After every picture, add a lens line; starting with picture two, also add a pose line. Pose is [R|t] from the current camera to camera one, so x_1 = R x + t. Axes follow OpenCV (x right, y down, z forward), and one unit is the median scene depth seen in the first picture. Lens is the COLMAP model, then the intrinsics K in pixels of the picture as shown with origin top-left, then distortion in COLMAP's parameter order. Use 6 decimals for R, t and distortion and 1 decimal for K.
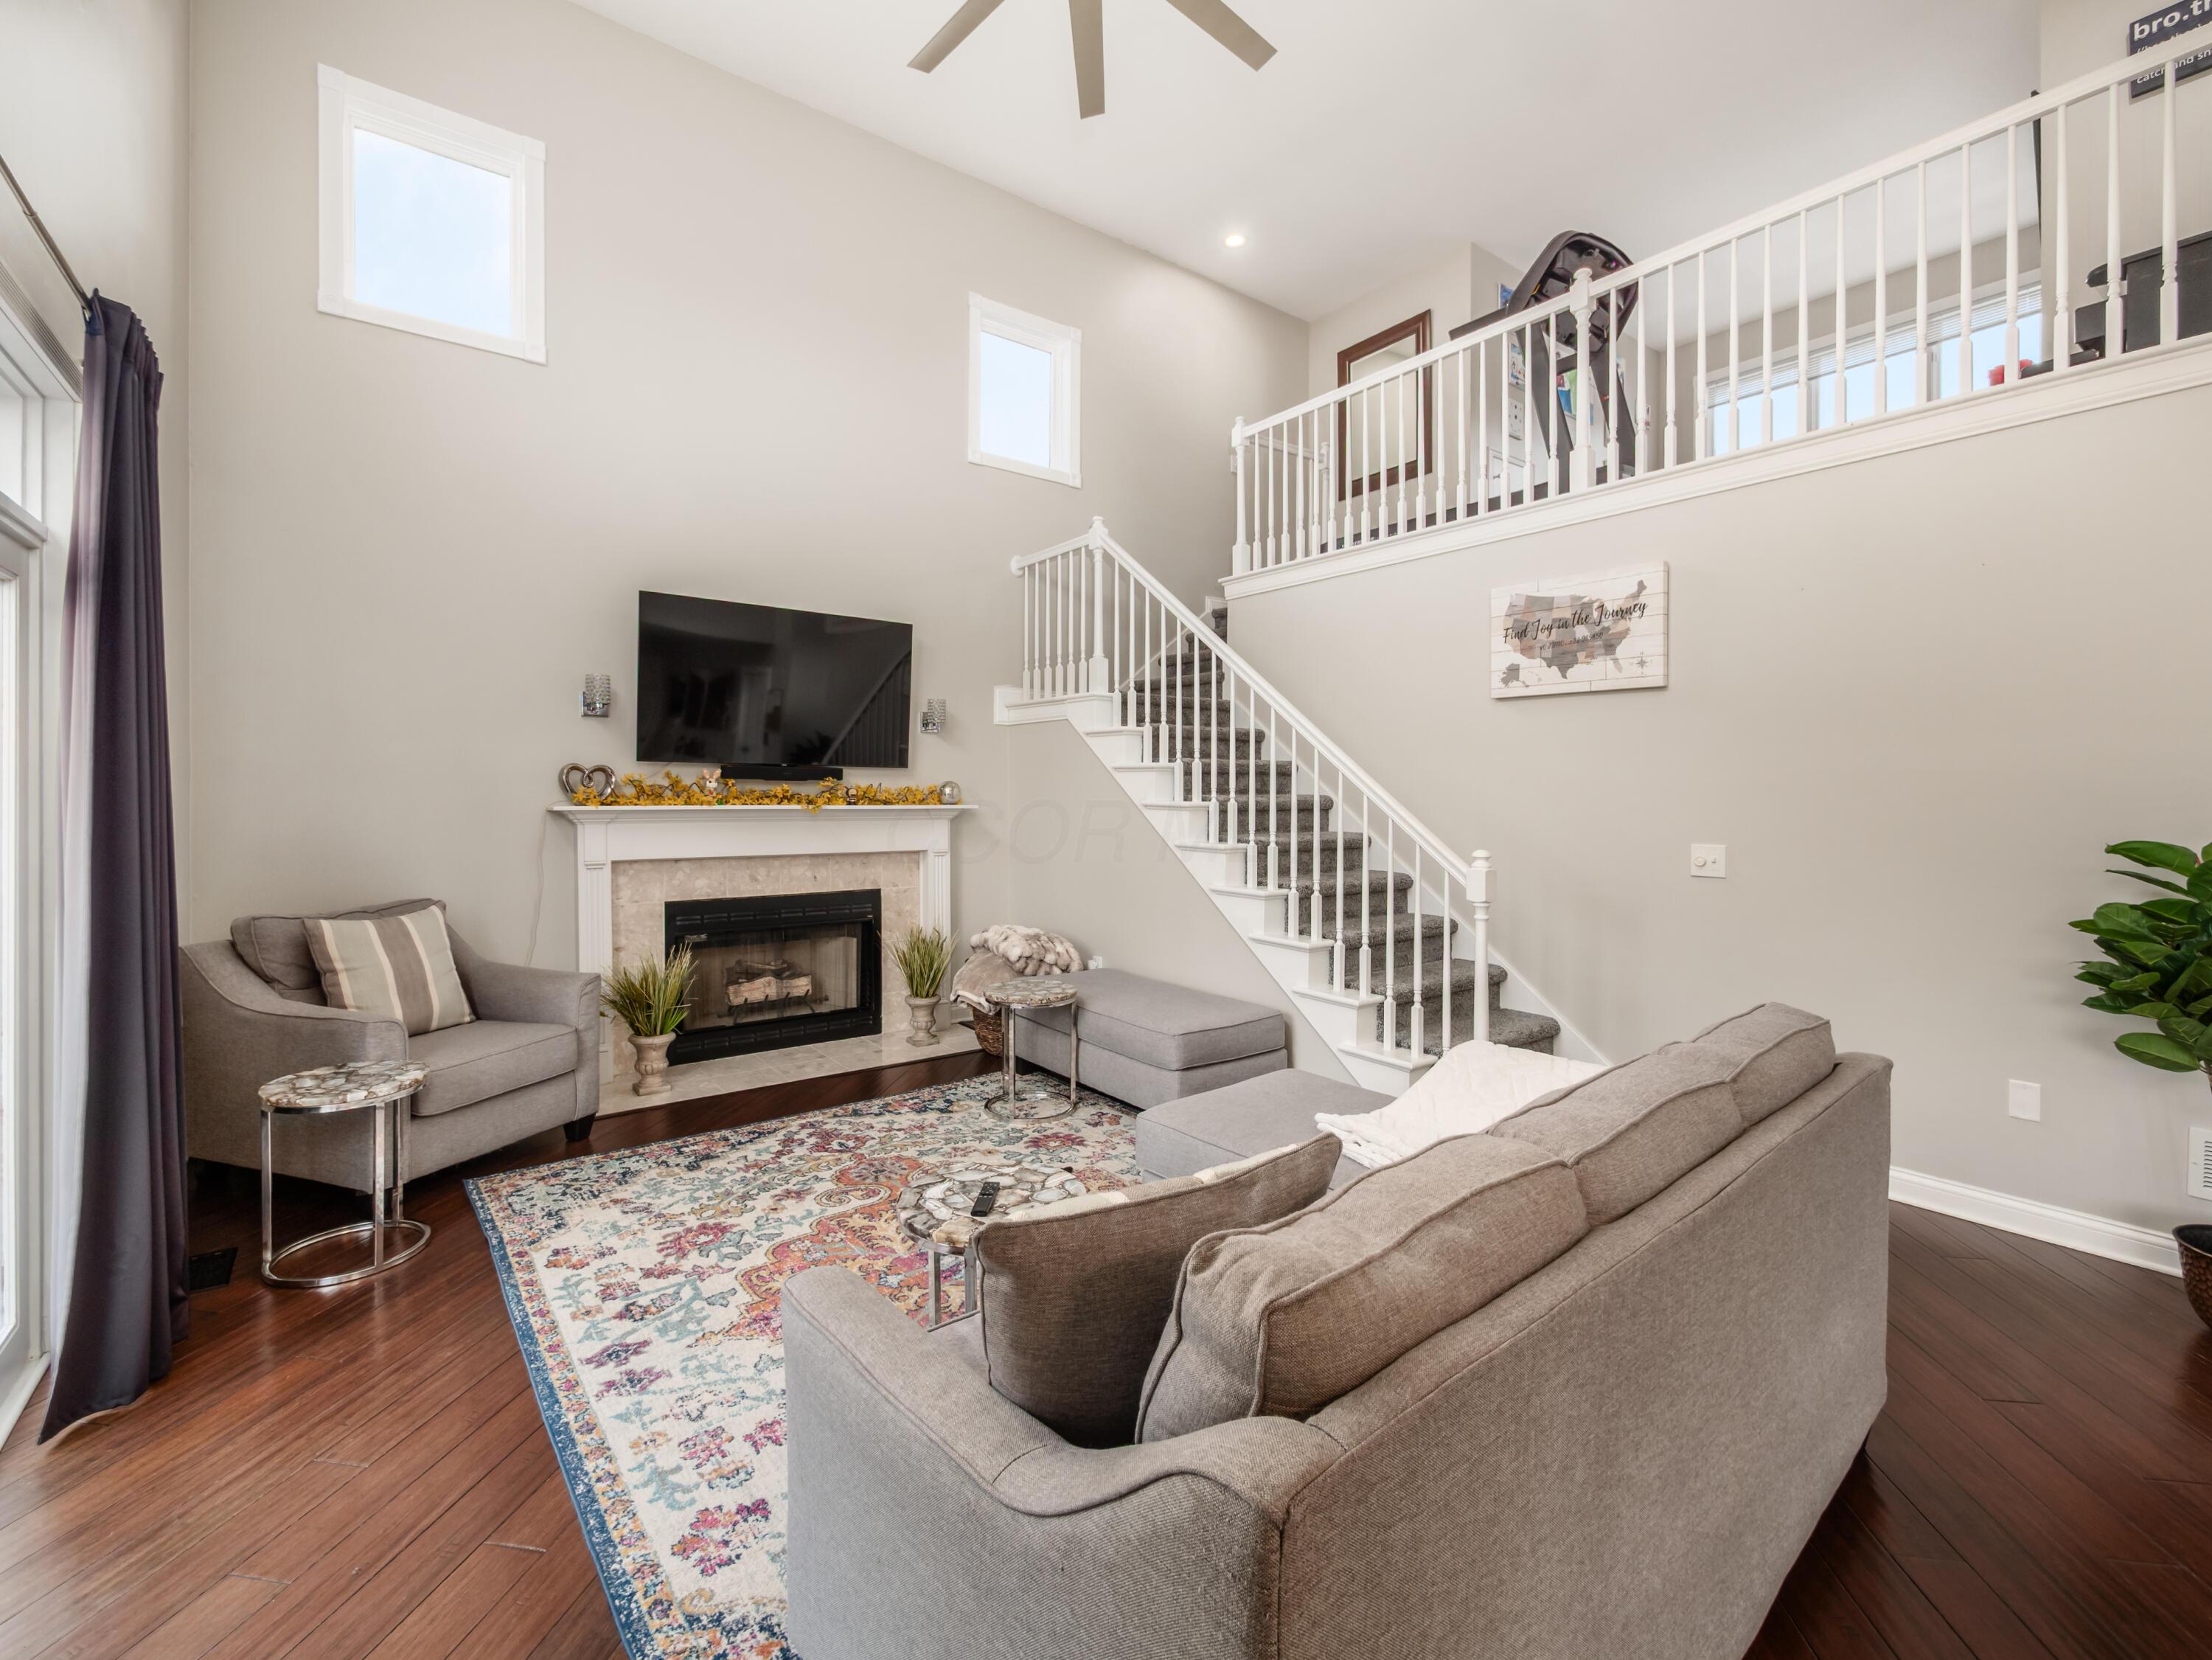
lens RADIAL K [[961.3, 0, 1109.3], [0, 961.3, 788.6], [0, 0, 1]] dist [0.000144, -0.000038]
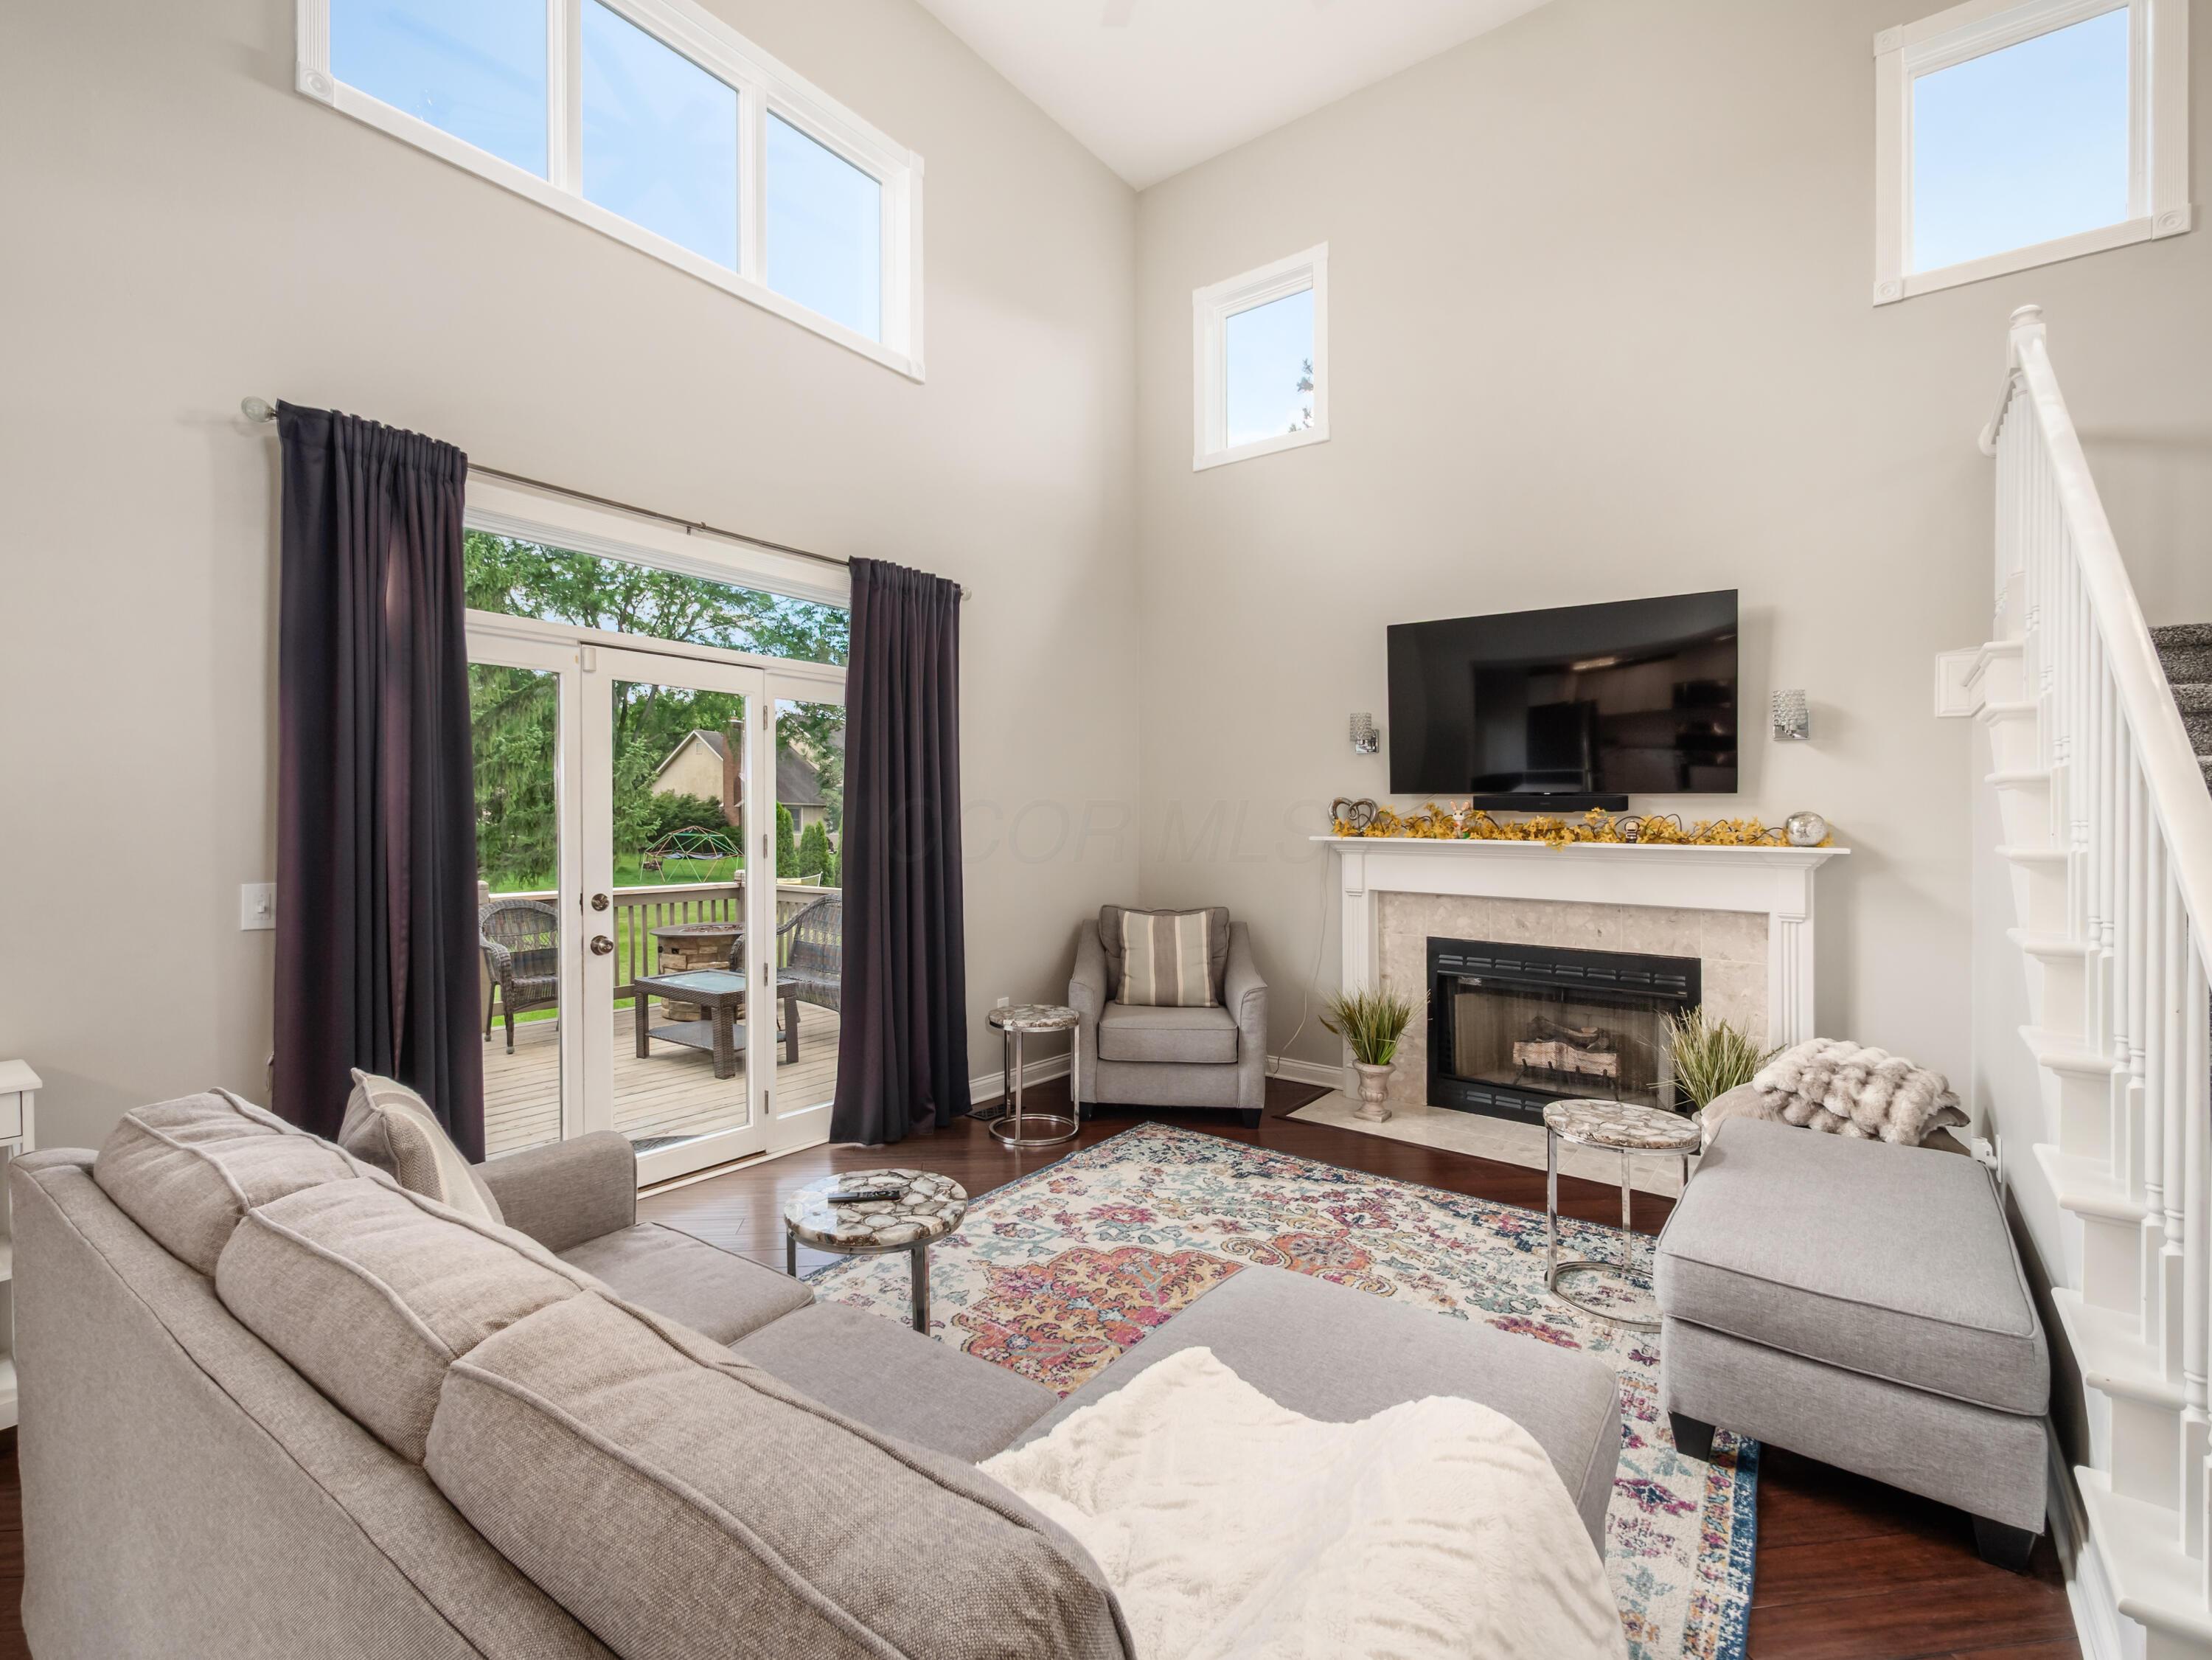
lens RADIAL K [[995.1, 0, 1095.2], [0, 995.1, 822.7], [0, 0, 1]] dist [0.003449, 0.000379]
pose [[0.265872, 0.001849, -0.964007, 0.502074], [-0.005609, 0.999984, 0.000371, 0.003310], [0.963992, 0.005308, 0.265878, 0.472075]]
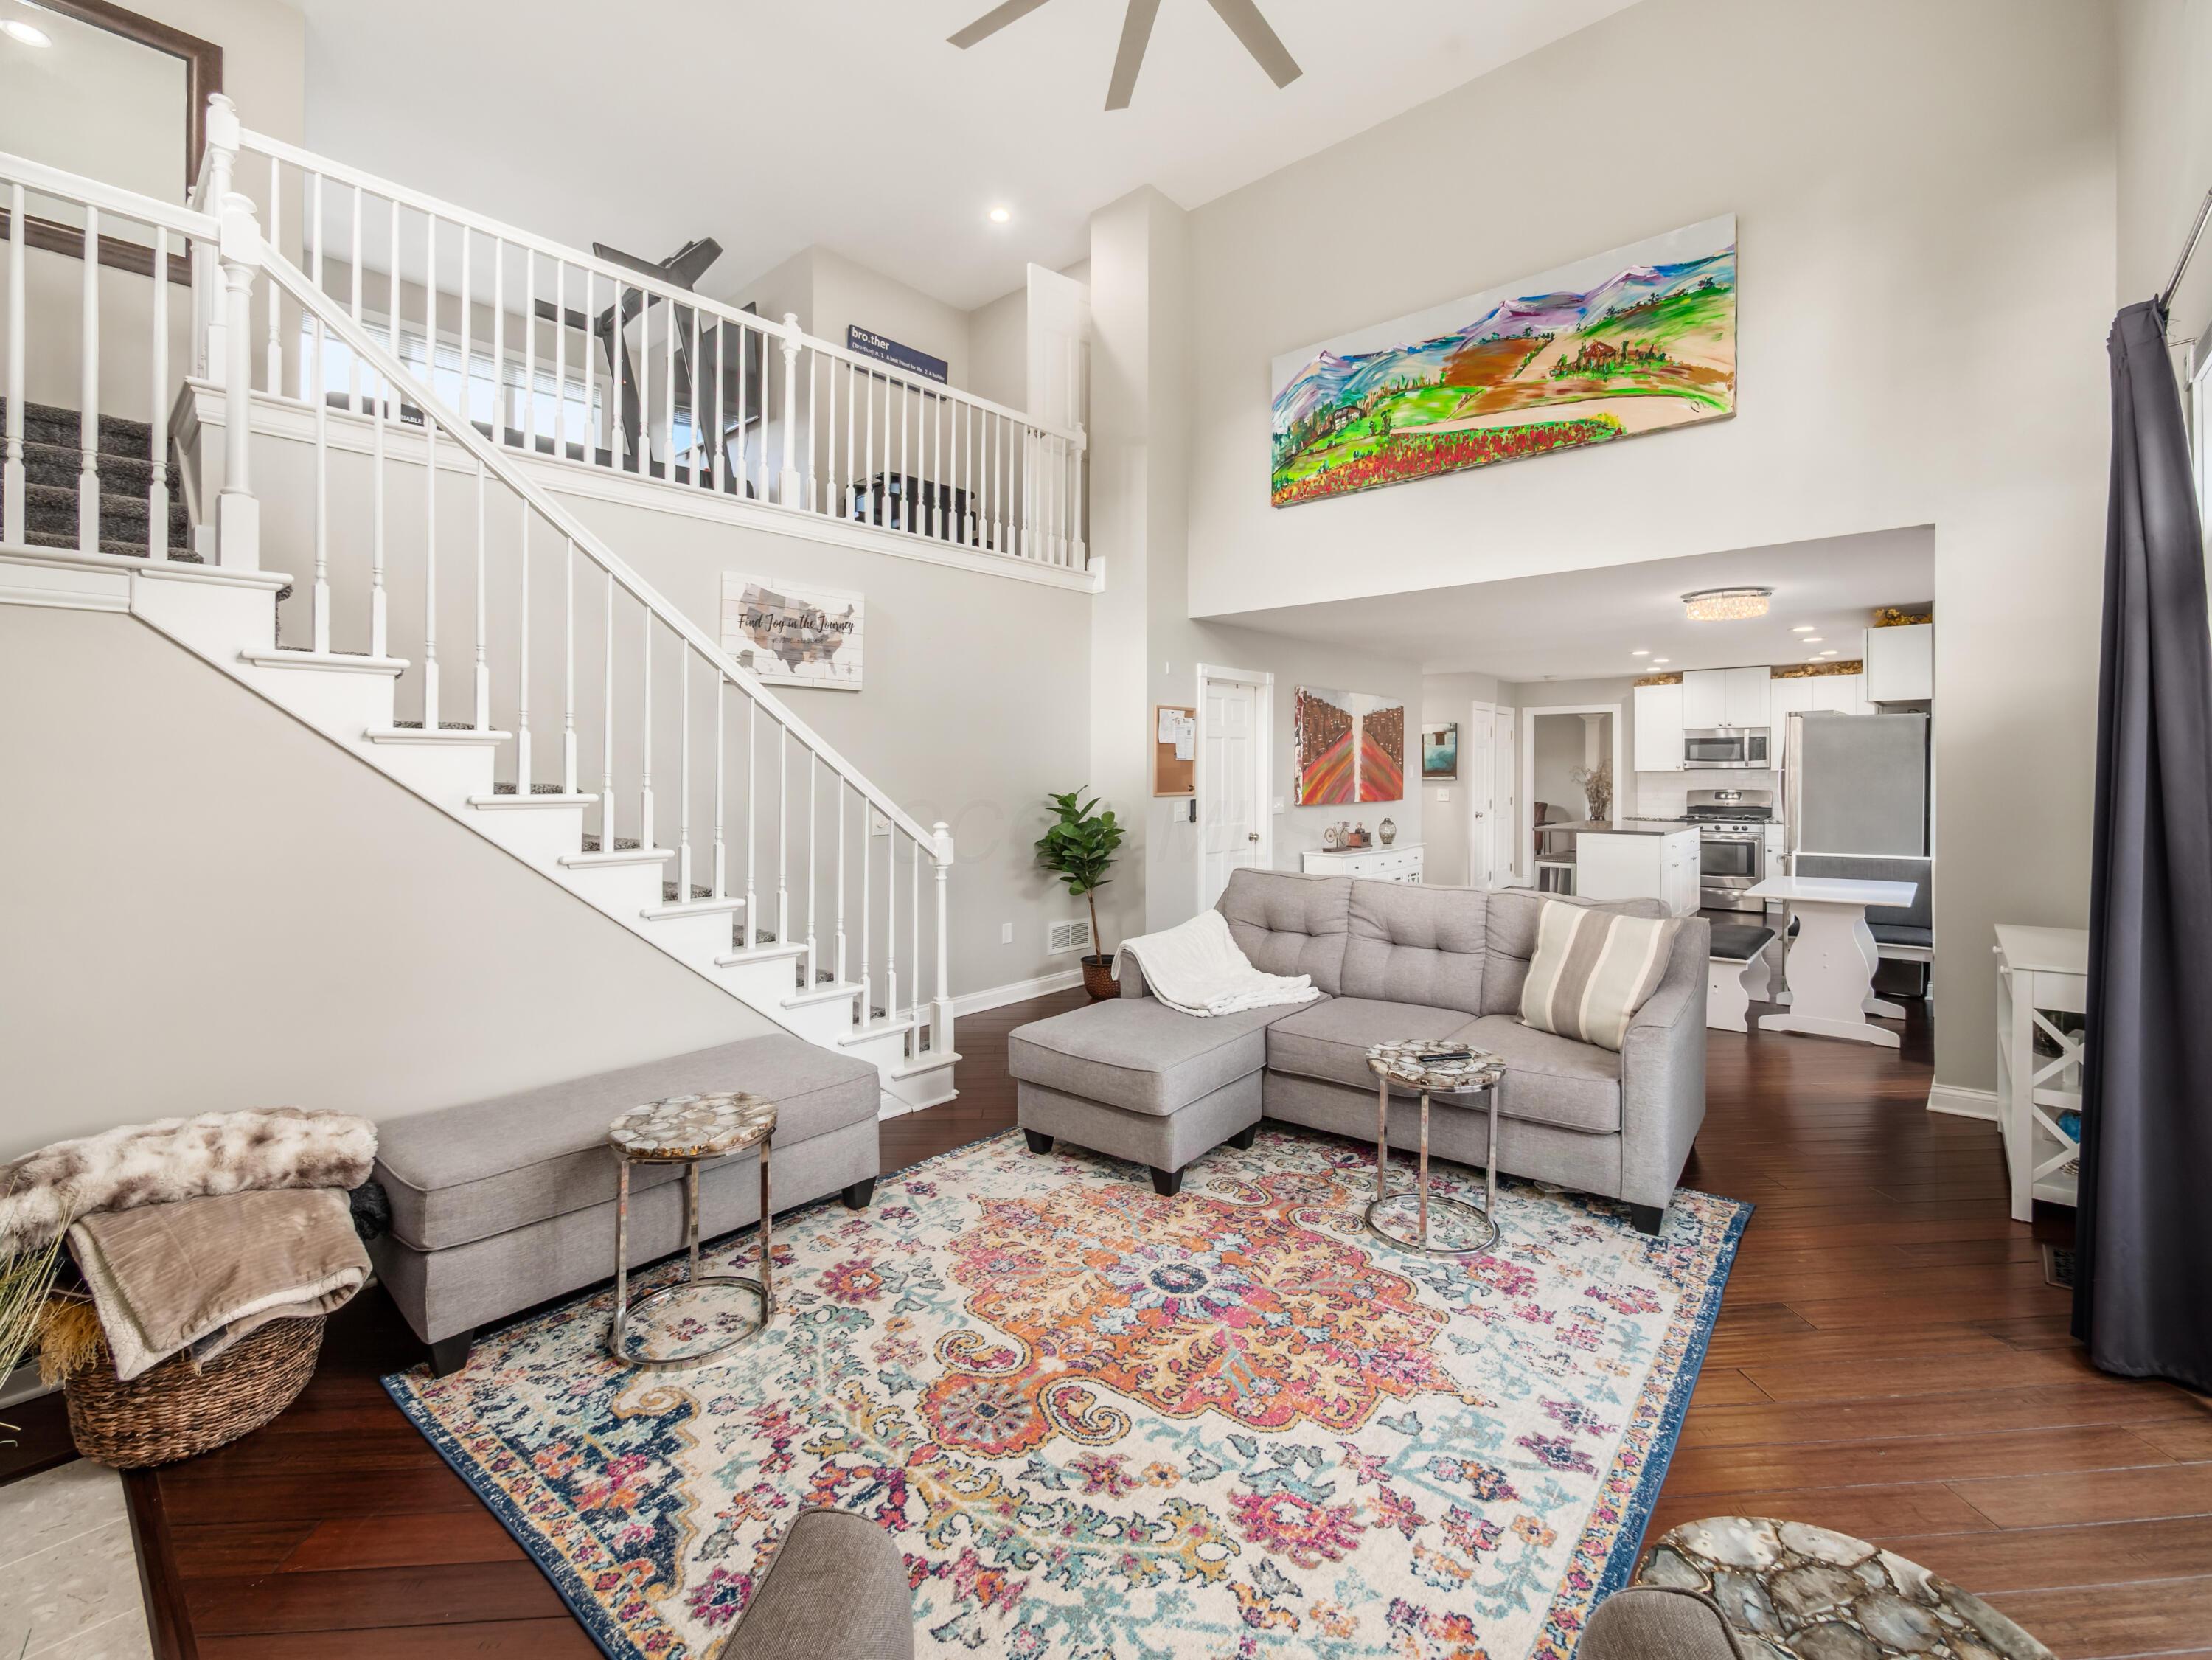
lens RADIAL K [[978.1, 0, 1086.6], [0, 978.1, 766.0], [0, 0, 1]] dist [-0.003297, -0.000134]
pose [[-0.191380, -0.003155, 0.981511, -0.728079], [0.000715, 0.999994, 0.003354, -0.008889], [-0.981516, 0.001344, -0.191377, 0.899823]]
